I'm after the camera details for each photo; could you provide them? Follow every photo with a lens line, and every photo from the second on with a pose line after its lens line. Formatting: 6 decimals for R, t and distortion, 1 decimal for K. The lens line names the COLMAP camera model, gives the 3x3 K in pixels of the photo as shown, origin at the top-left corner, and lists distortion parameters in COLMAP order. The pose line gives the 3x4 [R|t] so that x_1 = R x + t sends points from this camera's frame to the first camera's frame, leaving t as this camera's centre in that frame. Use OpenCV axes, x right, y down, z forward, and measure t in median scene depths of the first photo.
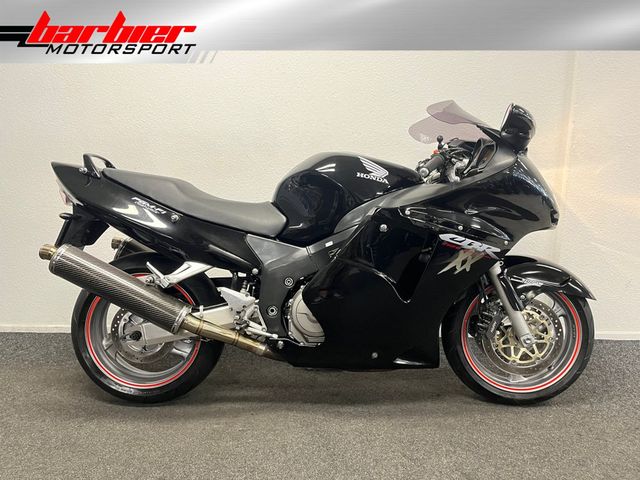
lens RADIAL K [[482.4, 0, 335.9], [0, 482.4, 241.4], [0, 0, 1]] dist [0.049396, -0.070658]
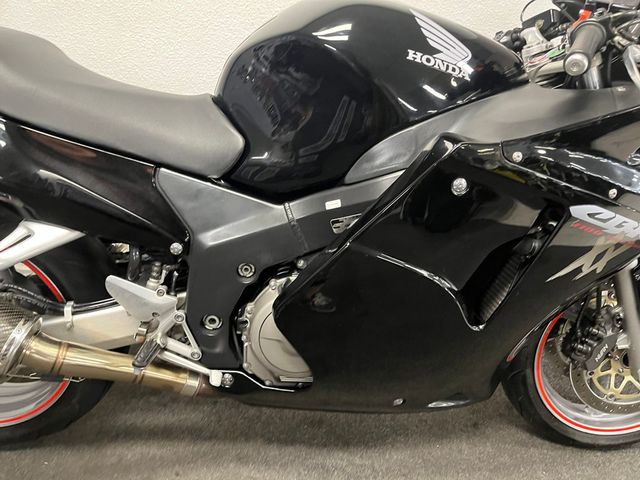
lens RADIAL K [[482.4, 0, 335.9], [0, 482.4, 241.4], [0, 0, 1]] dist [0.049396, -0.070658]
pose [[0.994358, 0.049841, 0.093640, -0.053290], [-0.072330, 0.964278, 0.254828, -0.079807], [-0.077594, -0.260163, 0.962442, 0.517450]]
